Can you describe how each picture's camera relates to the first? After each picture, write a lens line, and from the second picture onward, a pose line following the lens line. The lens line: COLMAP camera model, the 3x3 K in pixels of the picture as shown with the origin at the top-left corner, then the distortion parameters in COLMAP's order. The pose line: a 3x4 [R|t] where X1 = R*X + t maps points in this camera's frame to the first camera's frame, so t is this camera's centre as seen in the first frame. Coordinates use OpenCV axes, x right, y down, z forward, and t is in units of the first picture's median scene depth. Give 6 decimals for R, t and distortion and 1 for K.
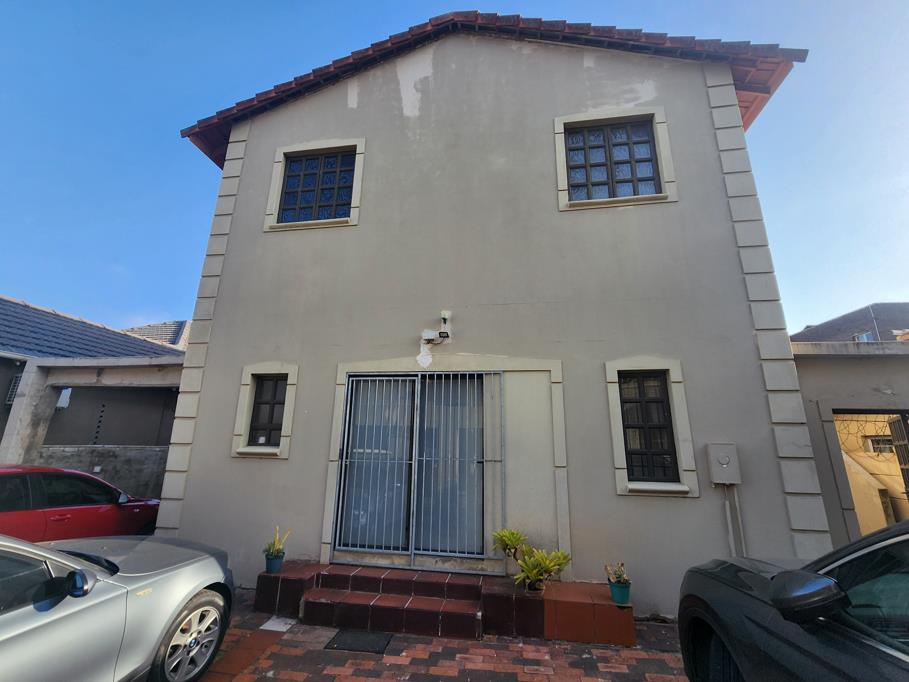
lens RADIAL K [[386.0, 0, 452.6], [0, 386.0, 341.2], [0, 0, 1]] dist [-0.003685, 0.000785]
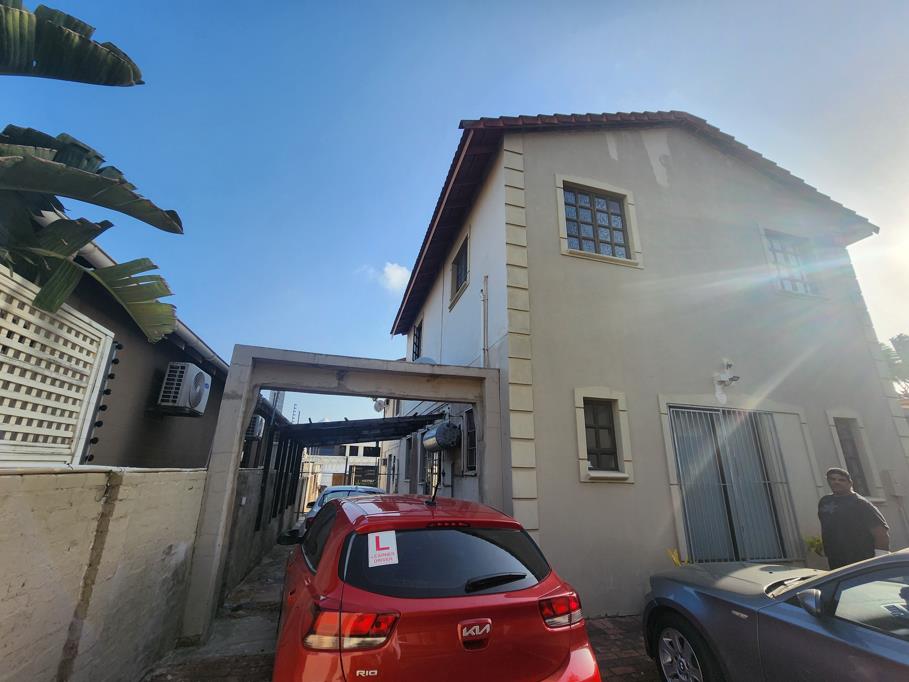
lens RADIAL K [[386.0, 0, 478.2], [0, 386.0, 331.2], [0, 0, 1]] dist [-0.003685, 0.000785]
pose [[0.904795, 0.140551, 0.401984, -0.996644], [-0.118306, 0.989767, -0.079779, 0.022031], [-0.409083, 0.024627, 0.912165, 0.157647]]
